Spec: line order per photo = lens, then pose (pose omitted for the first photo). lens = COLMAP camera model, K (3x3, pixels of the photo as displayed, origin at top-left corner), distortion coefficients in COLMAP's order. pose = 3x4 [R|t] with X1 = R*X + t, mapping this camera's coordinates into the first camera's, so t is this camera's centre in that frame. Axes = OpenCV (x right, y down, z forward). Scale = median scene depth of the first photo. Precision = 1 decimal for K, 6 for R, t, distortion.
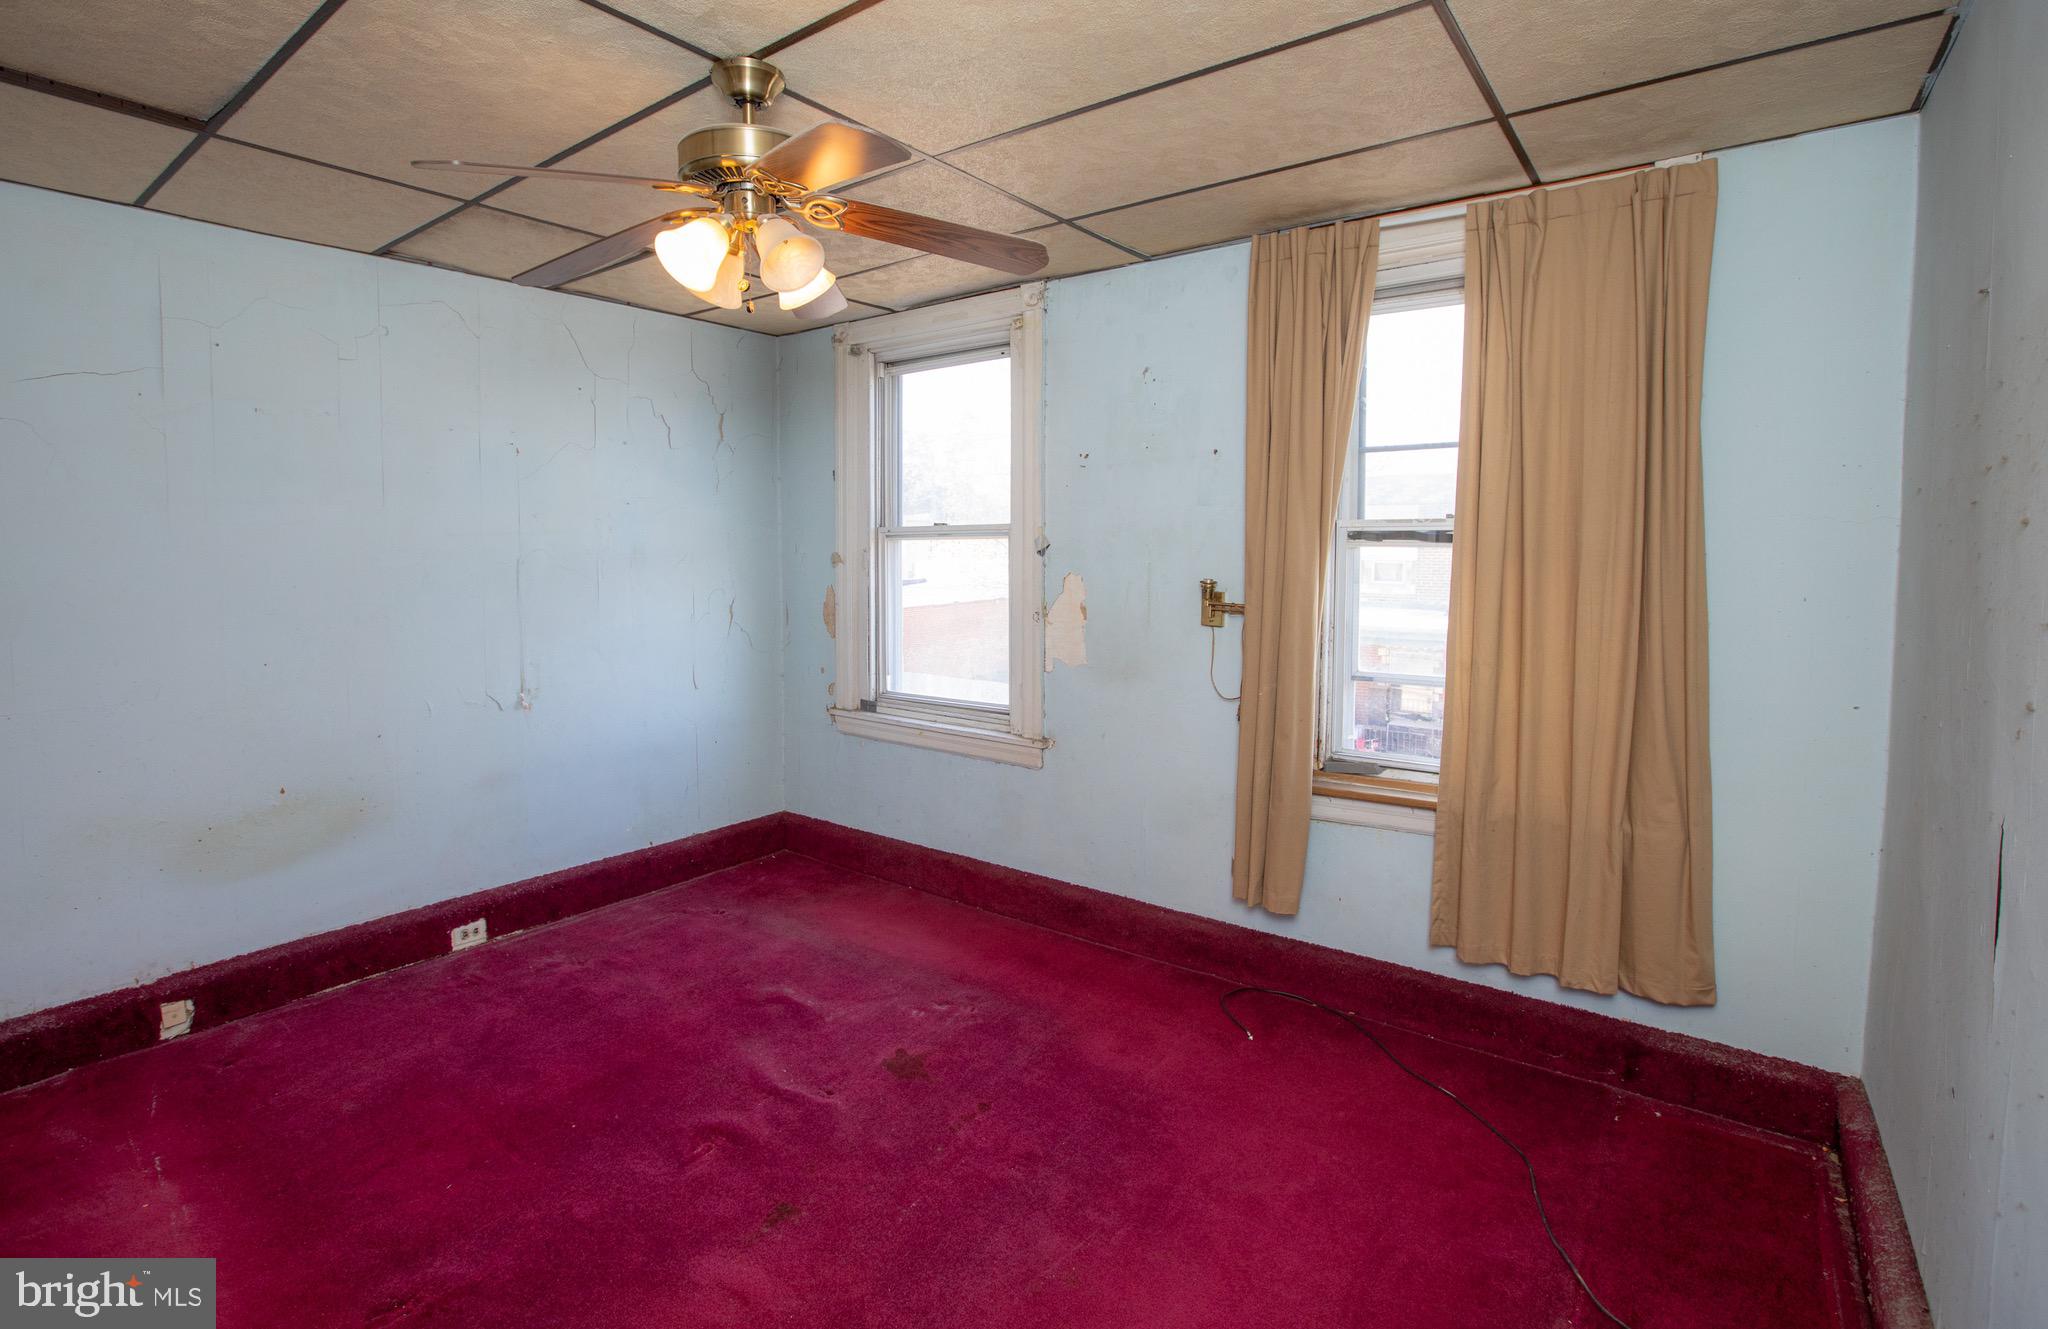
lens RADIAL K [[979.9, 0, 1018.4], [0, 979.9, 591.2], [0, 0, 1]] dist [-0.062008, 0.022538]
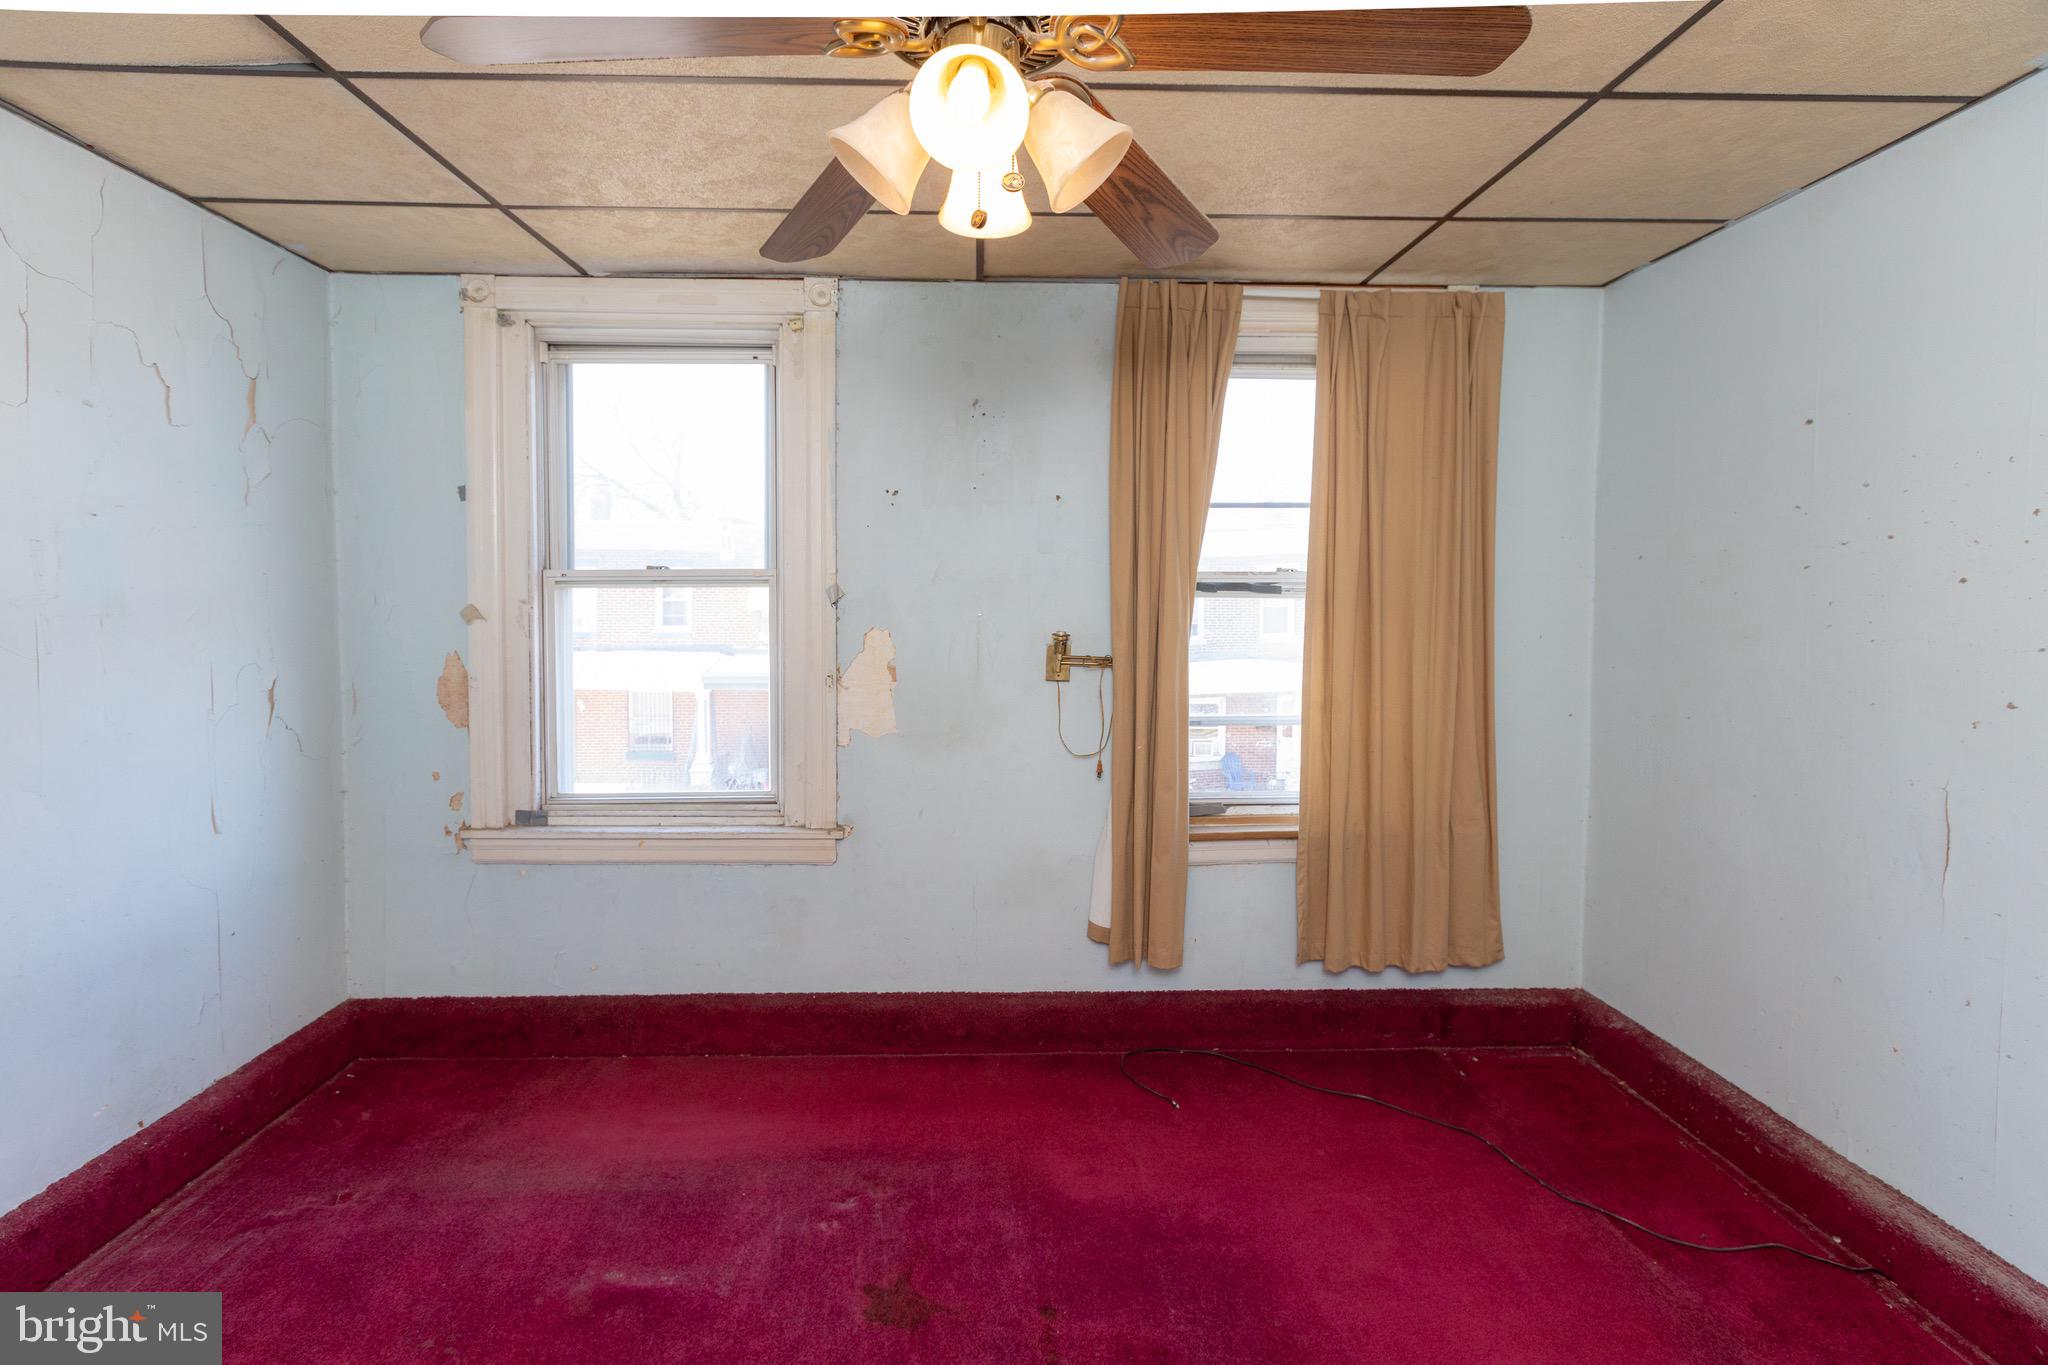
lens RADIAL K [[924.3, 0, 1015.9], [0, 924.3, 625.5], [0, 0, 1]] dist [-0.001614, -0.000889]
pose [[0.774525, -0.015891, 0.632344, -0.406620], [0.026220, 0.999632, -0.006994, -0.012943], [-0.632000, 0.021997, 0.774656, 0.332886]]
